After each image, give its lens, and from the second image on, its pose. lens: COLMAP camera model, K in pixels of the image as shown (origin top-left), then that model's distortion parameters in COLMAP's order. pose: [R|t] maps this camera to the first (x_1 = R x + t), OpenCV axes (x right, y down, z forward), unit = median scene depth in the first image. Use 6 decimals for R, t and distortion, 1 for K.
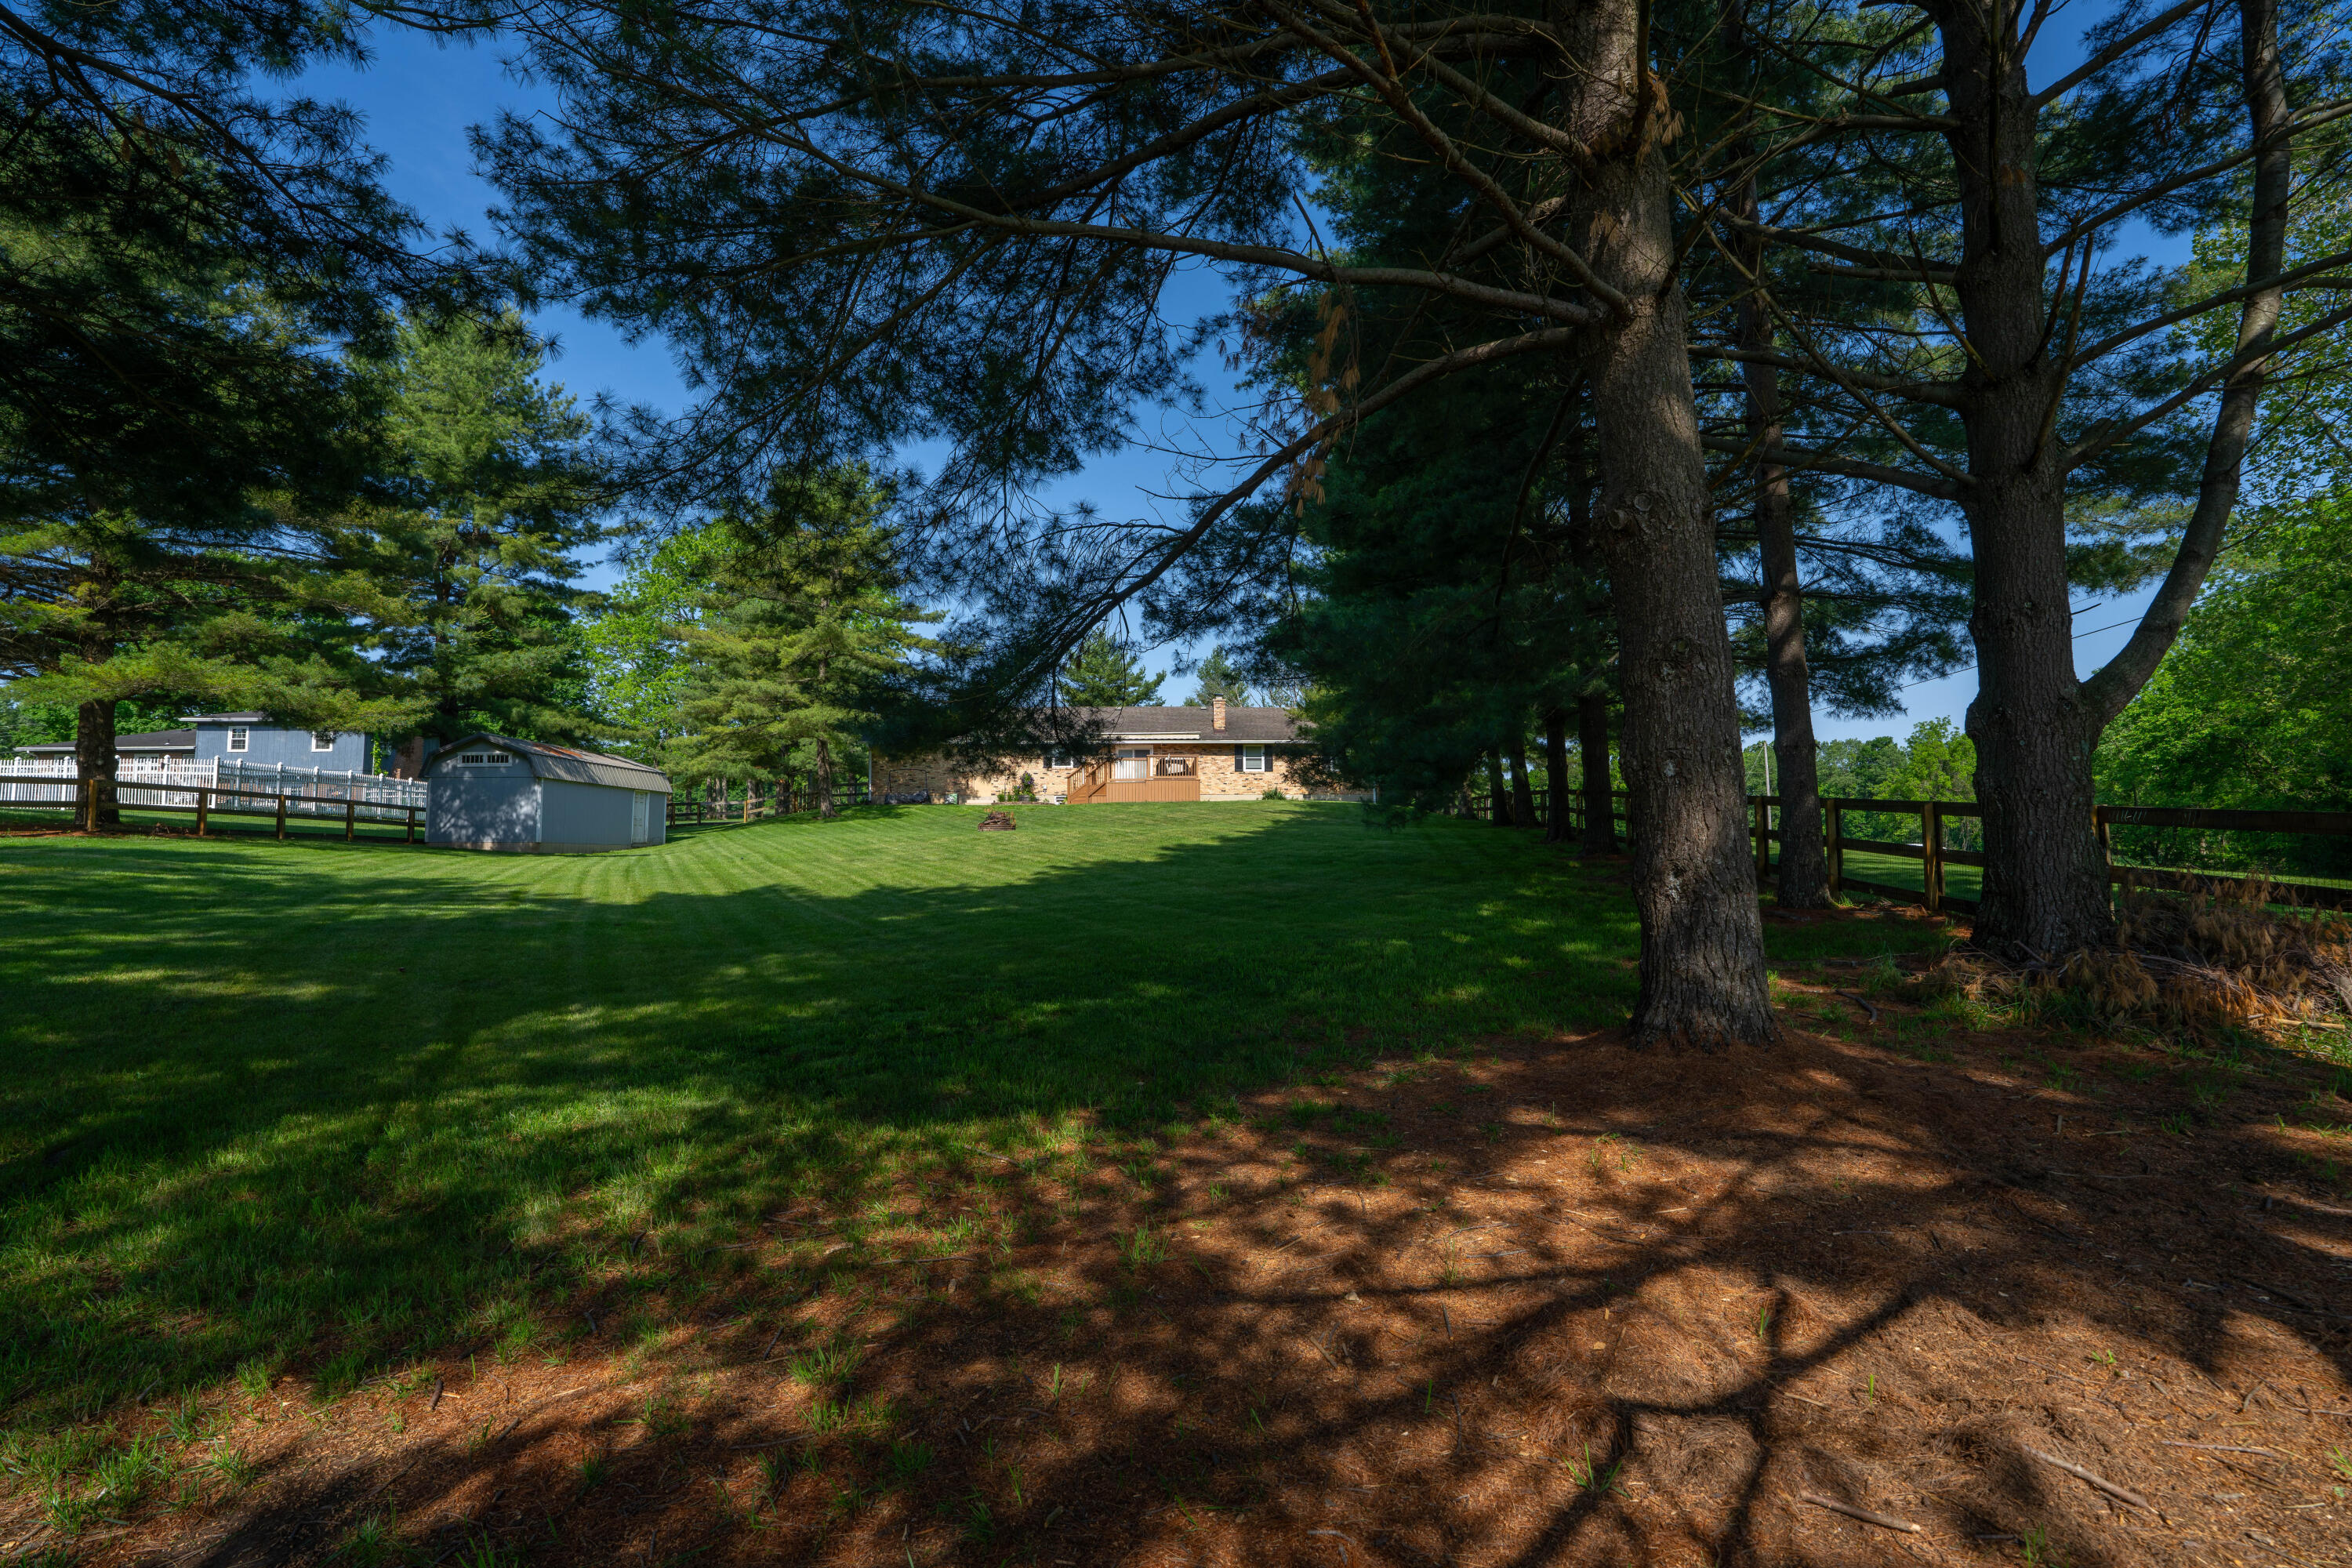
lens RADIAL K [[1075.1, 0, 1169.7], [0, 1075.1, 774.2], [0, 0, 1]] dist [-0.053049, 0.017991]
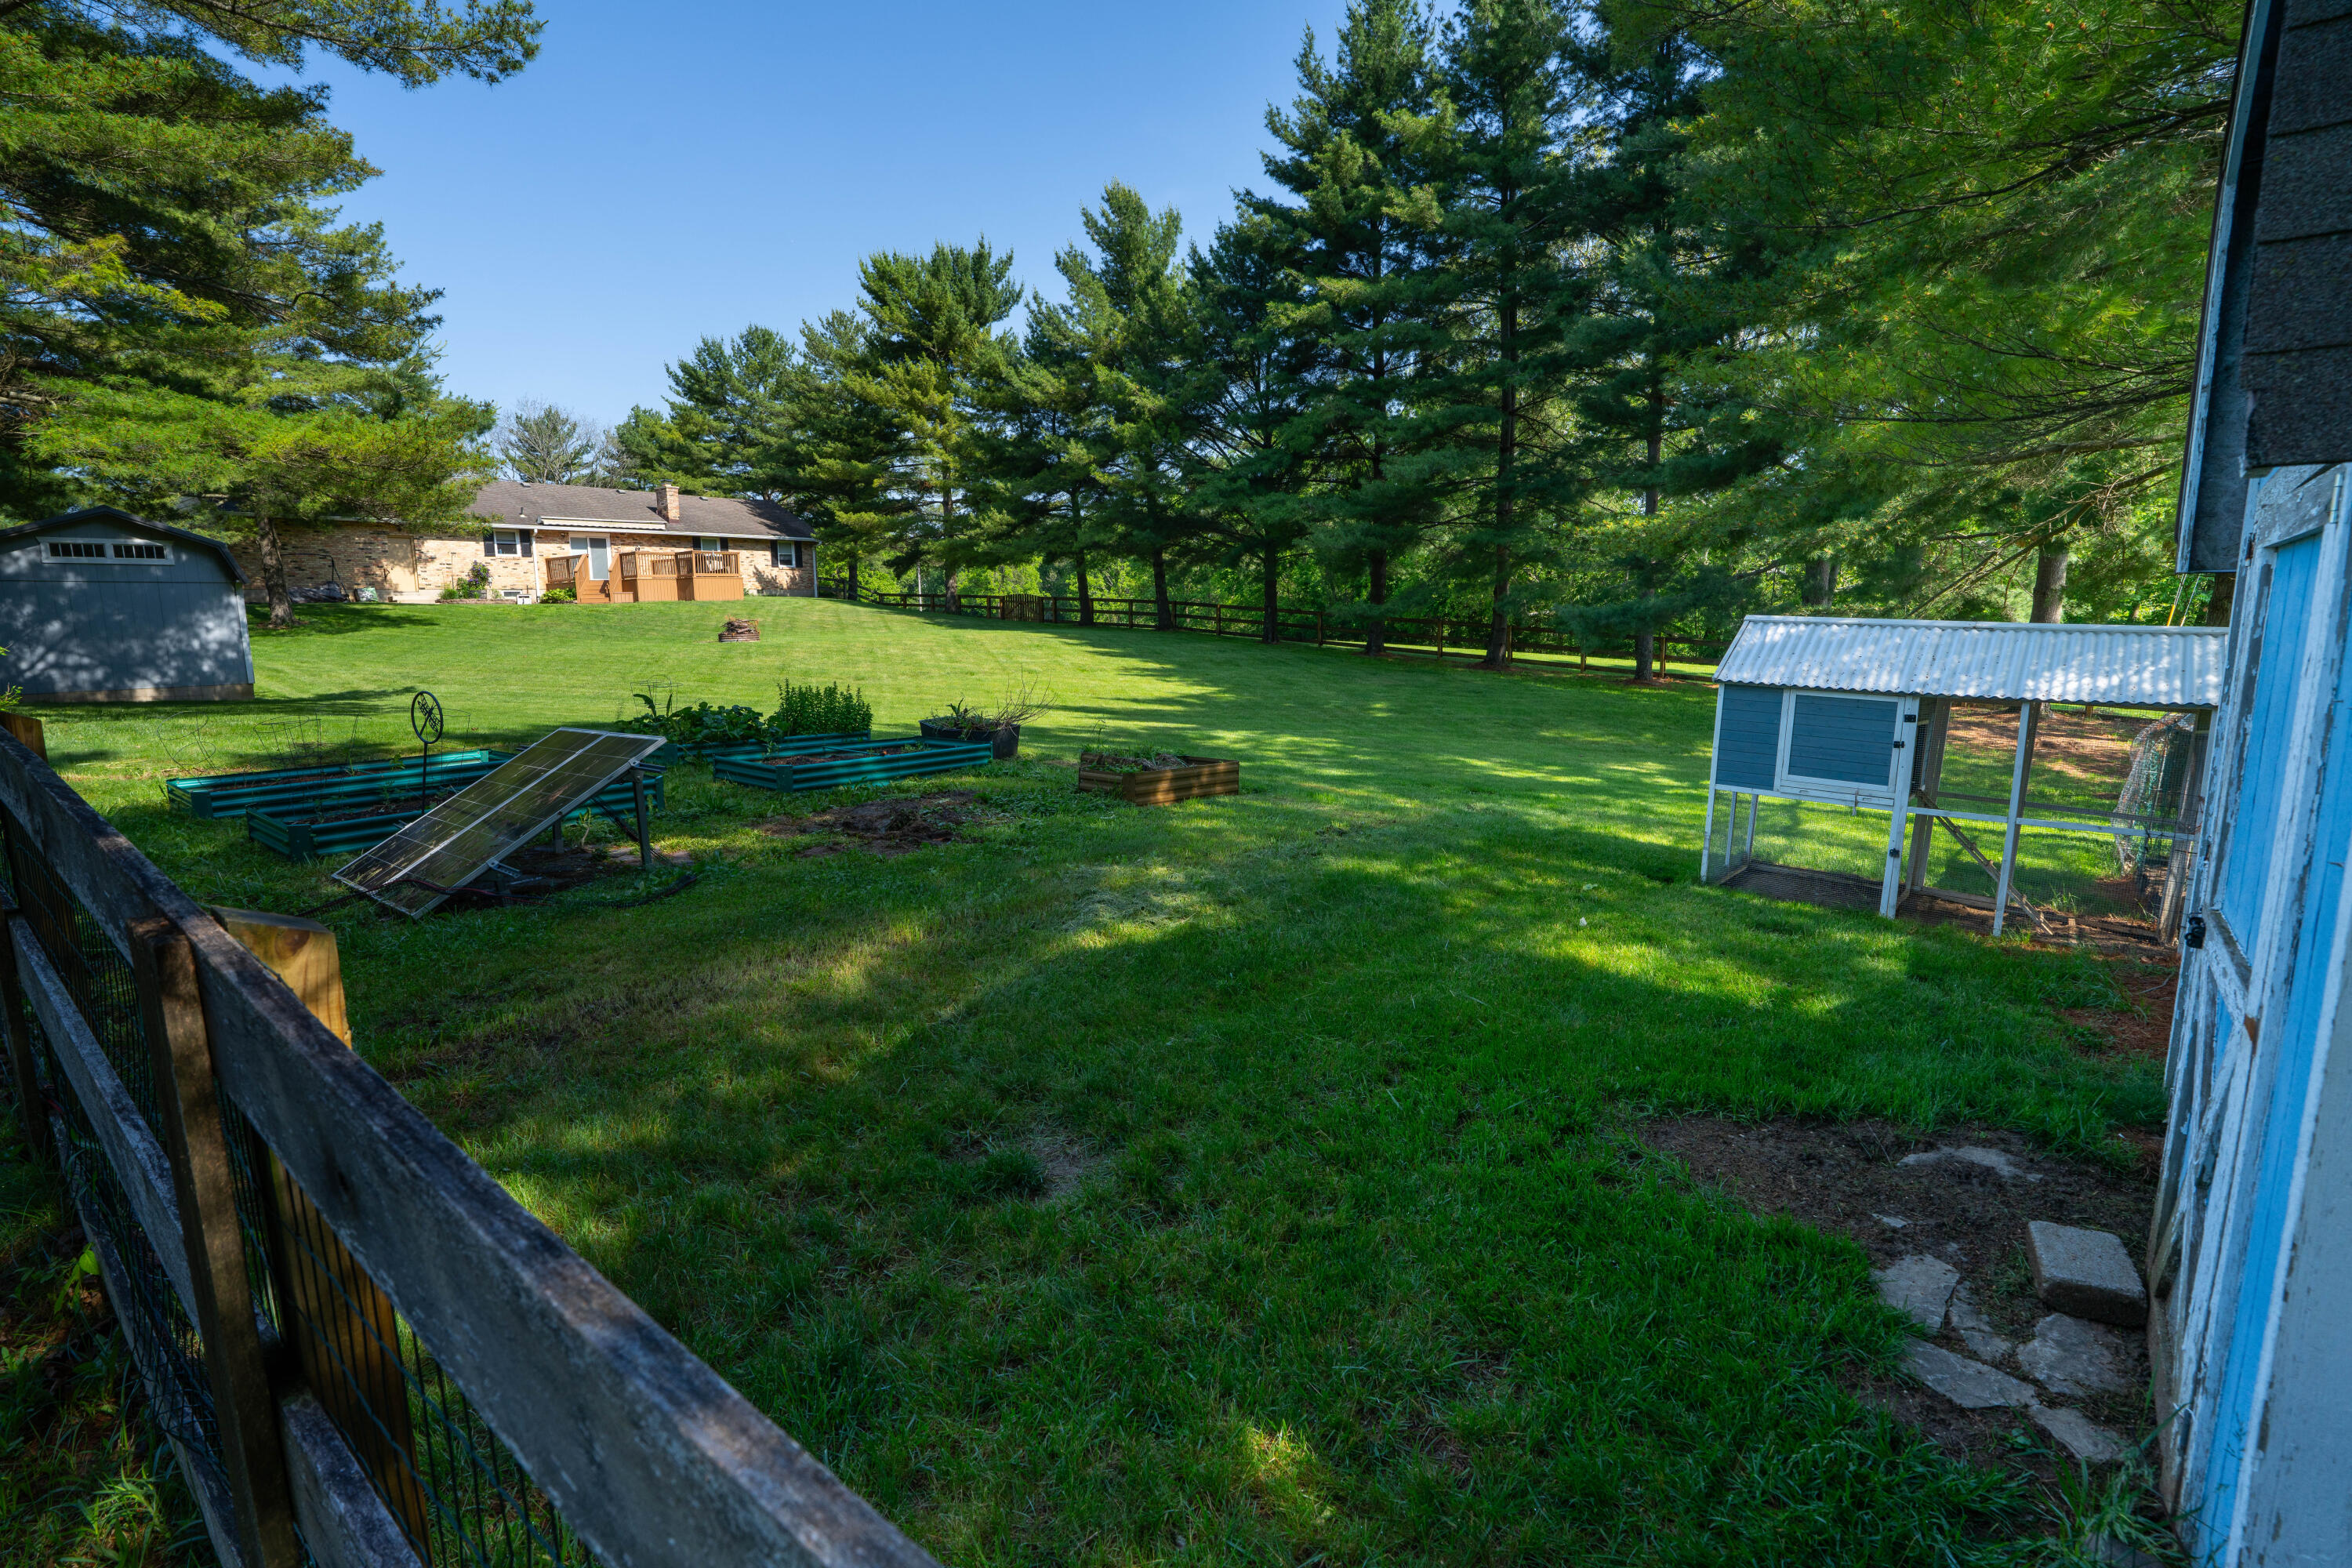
lens RADIAL K [[1075.1, 0, 1169.7], [0, 1075.1, 774.2], [0, 0, 1]] dist [-0.053049, 0.017991]
pose [[0.532409, -0.137756, 0.835203, -0.839405], [-0.043285, 0.980948, 0.189388, -0.027722], [-0.845380, -0.136984, 0.516303, 0.173164]]
